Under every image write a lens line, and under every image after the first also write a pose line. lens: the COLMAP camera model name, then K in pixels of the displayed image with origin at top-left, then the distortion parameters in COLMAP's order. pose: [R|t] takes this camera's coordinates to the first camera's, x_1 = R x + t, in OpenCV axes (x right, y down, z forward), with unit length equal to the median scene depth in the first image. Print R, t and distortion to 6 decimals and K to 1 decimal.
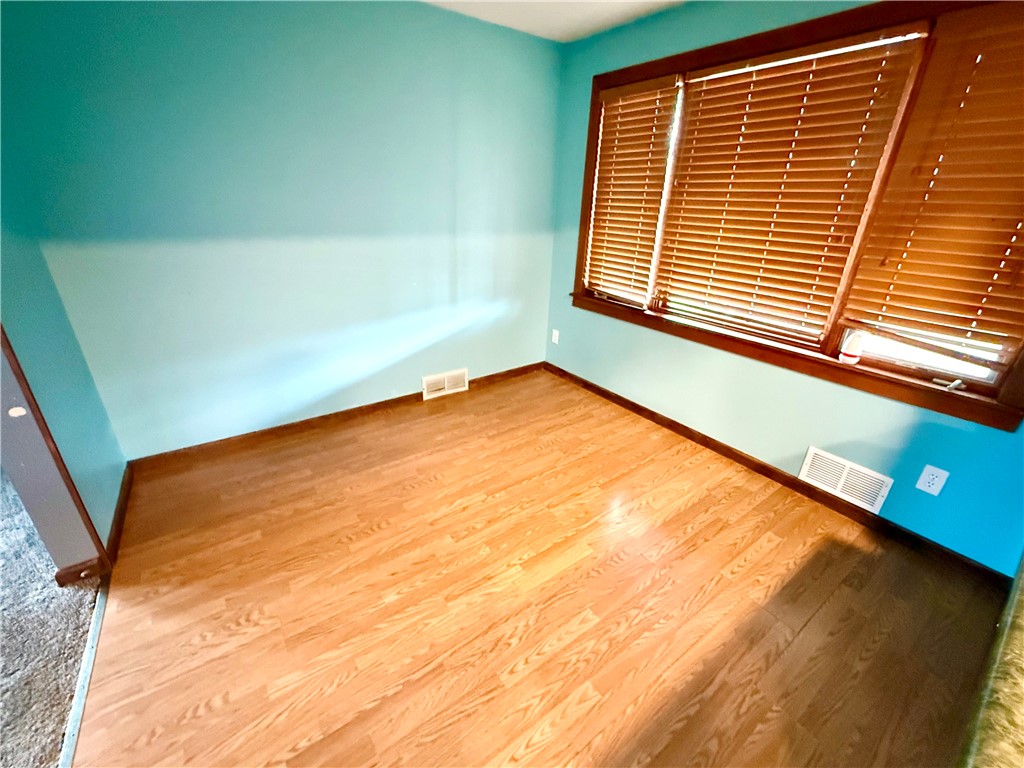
lens RADIAL K [[415.1, 0, 512.4], [0, 415.1, 382.0], [0, 0, 1]] dist [-0.001417, -0.000144]
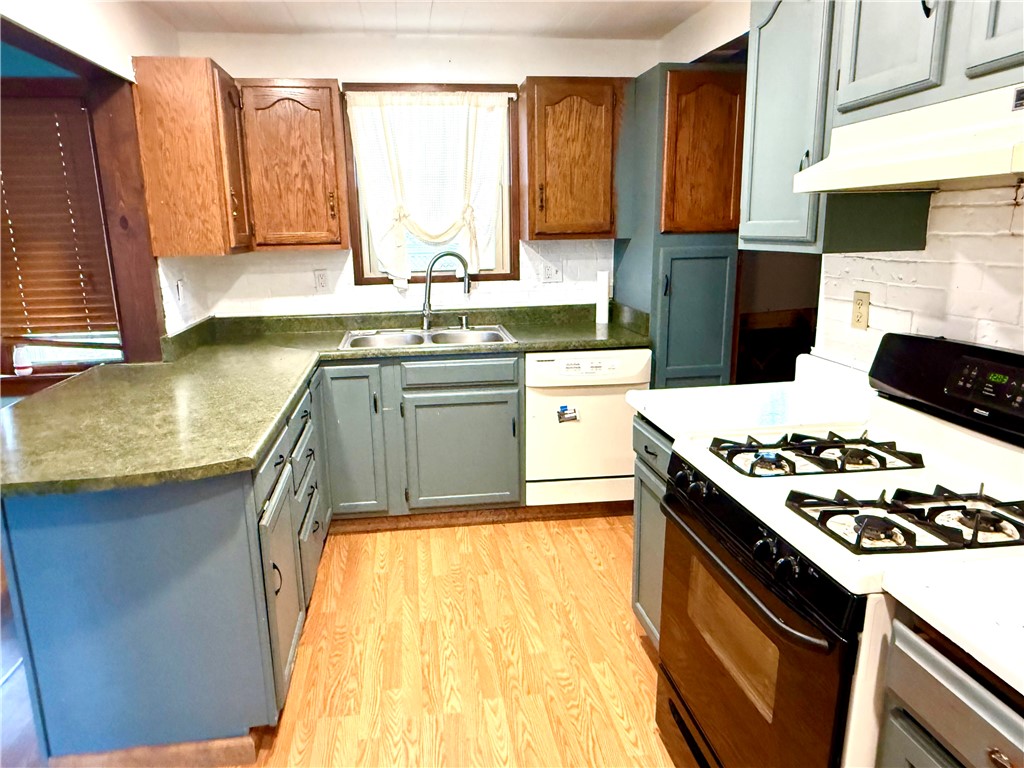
lens RADIAL K [[682.1, 0, 510.6], [0, 682.1, 383.8], [0, 0, 1]] dist [-0.000181, 0.000042]
pose [[0.450902, -0.241378, 0.859316, -0.181192], [0.385849, 0.920849, 0.056198, 0.425997], [-0.804865, 0.306226, 0.508348, -1.074727]]
